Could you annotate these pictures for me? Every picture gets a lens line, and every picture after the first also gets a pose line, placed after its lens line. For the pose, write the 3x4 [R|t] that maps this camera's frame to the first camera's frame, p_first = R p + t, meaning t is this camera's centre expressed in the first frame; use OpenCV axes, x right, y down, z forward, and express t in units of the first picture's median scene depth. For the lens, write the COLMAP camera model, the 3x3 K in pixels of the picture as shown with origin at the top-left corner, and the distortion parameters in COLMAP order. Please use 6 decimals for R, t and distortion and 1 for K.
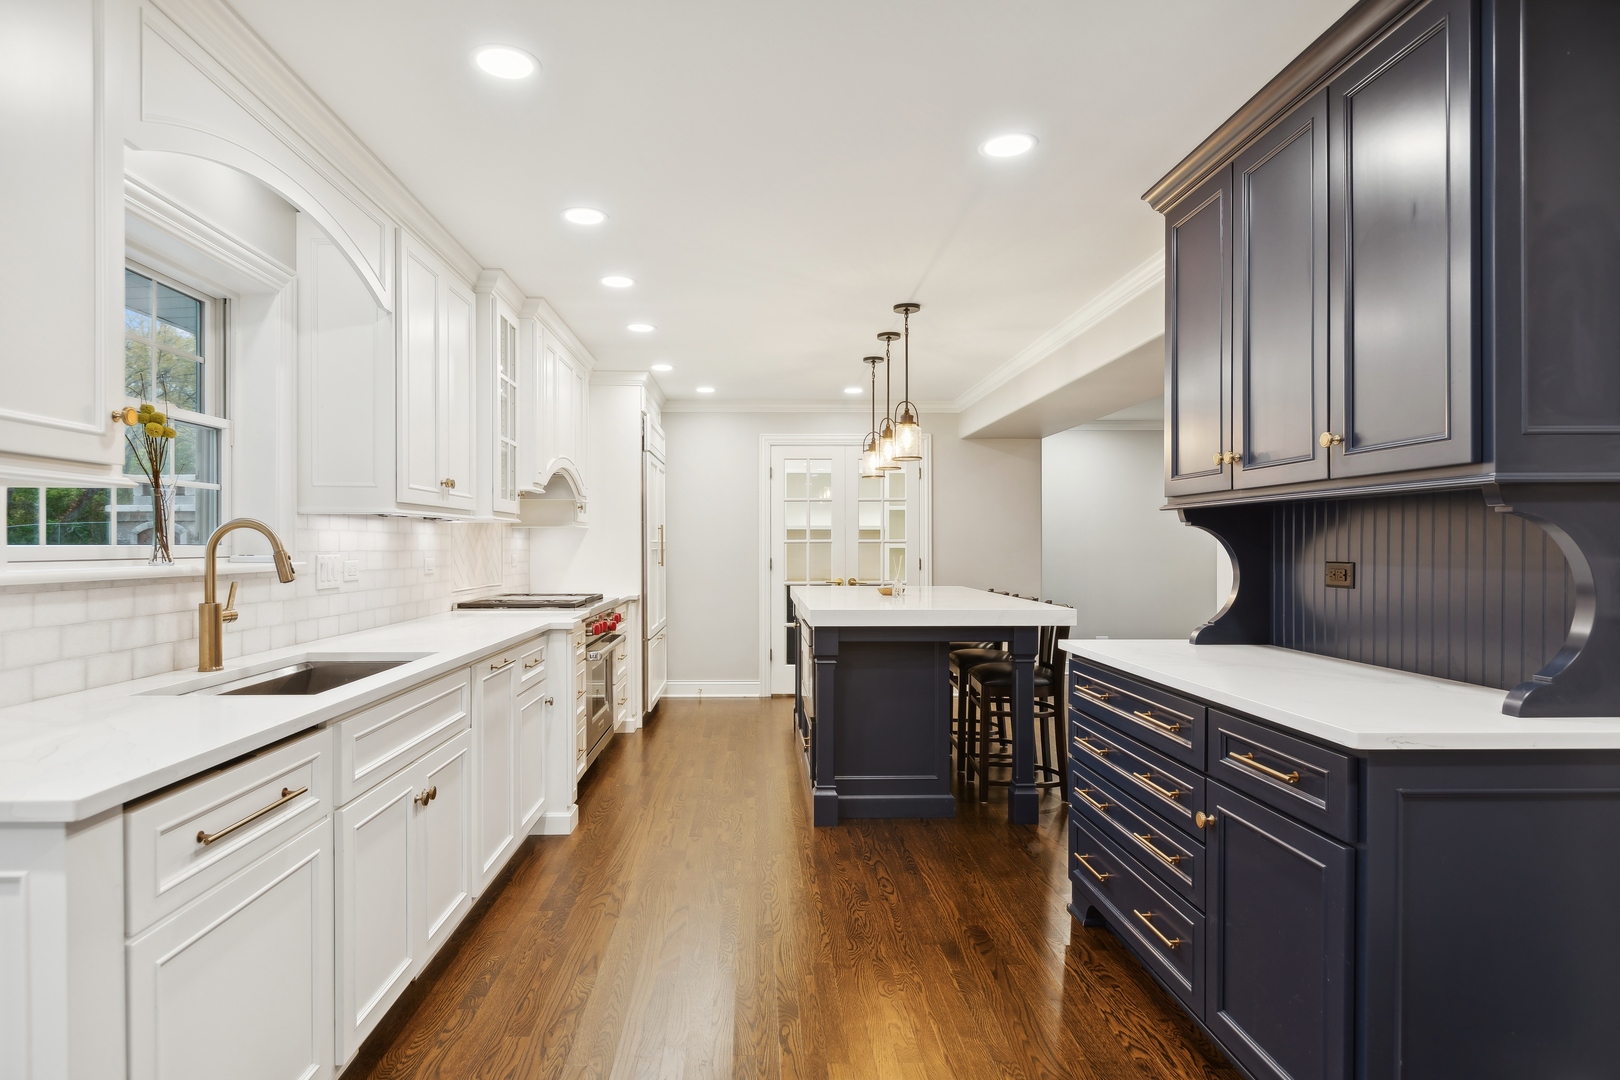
lens RADIAL K [[886.6, 0, 763.0], [0, 886.6, 545.7], [0, 0, 1]] dist [0.000844, -0.000653]
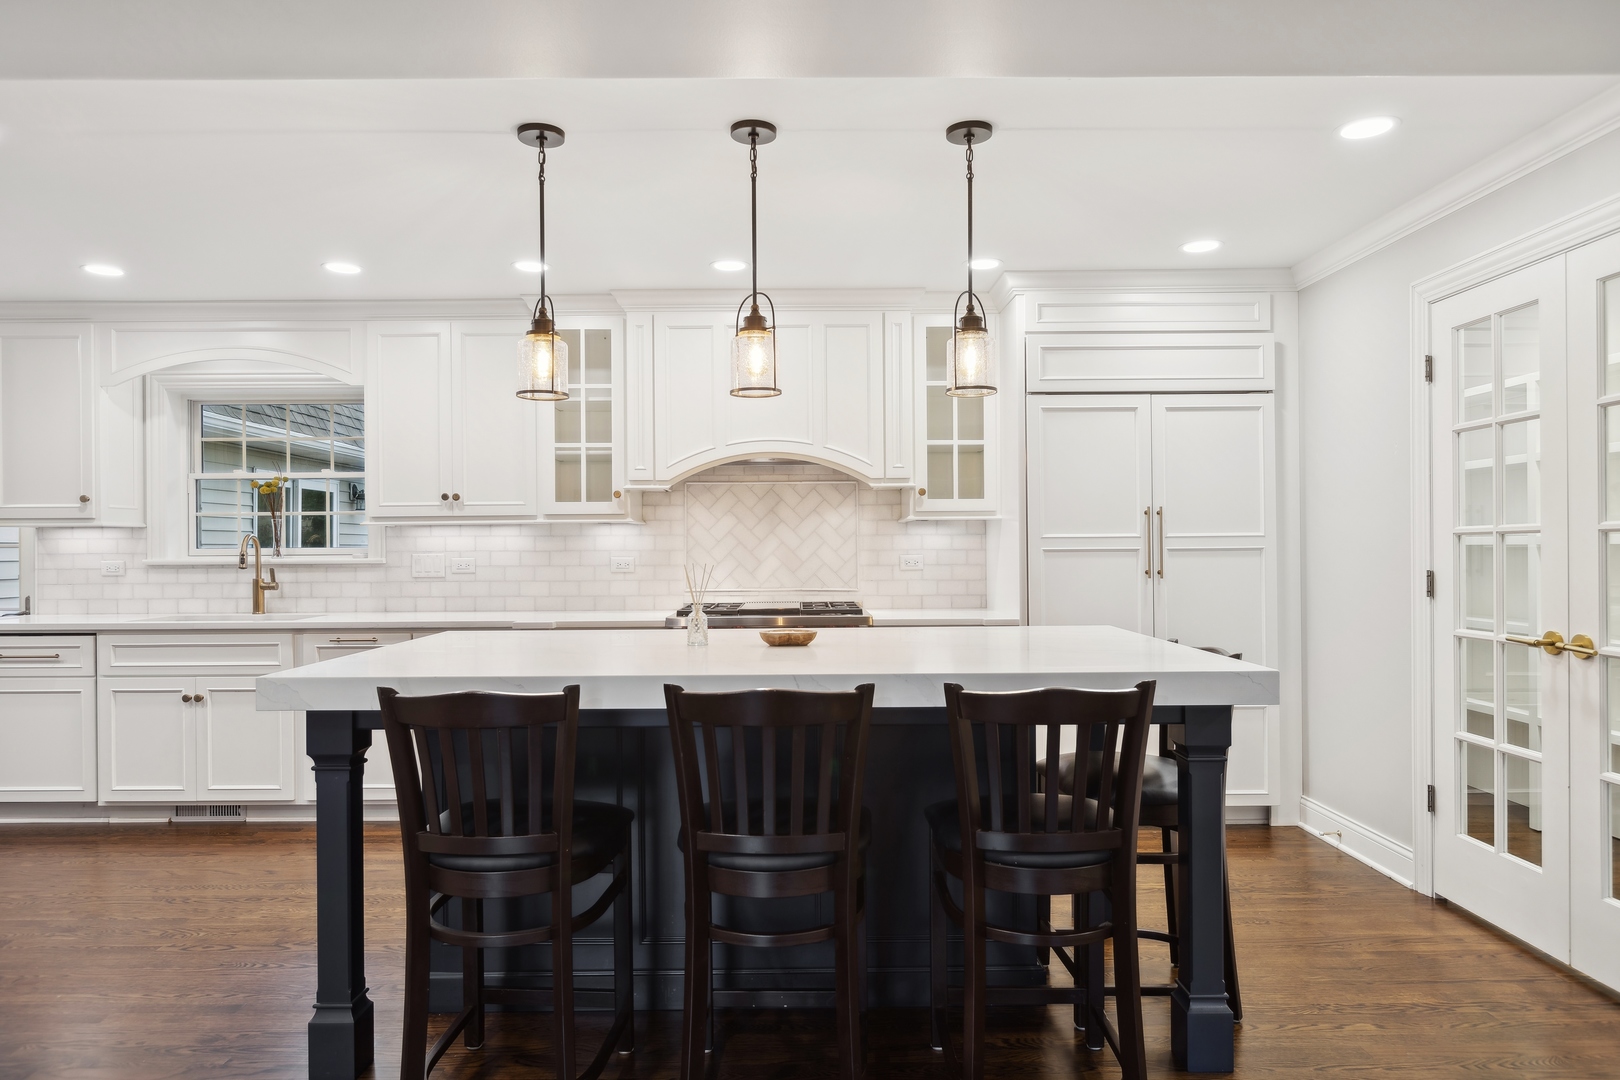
lens RADIAL K [[996.1, 0, 803.8], [0, 996.1, 537.3], [0, 0, 1]] dist [0.000721, -0.001258]
pose [[-0.004357, -0.005717, -0.999974, 0.894346], [0.007933, 0.999952, -0.005751, -0.001764], [0.999959, -0.007958, -0.004311, 1.288747]]
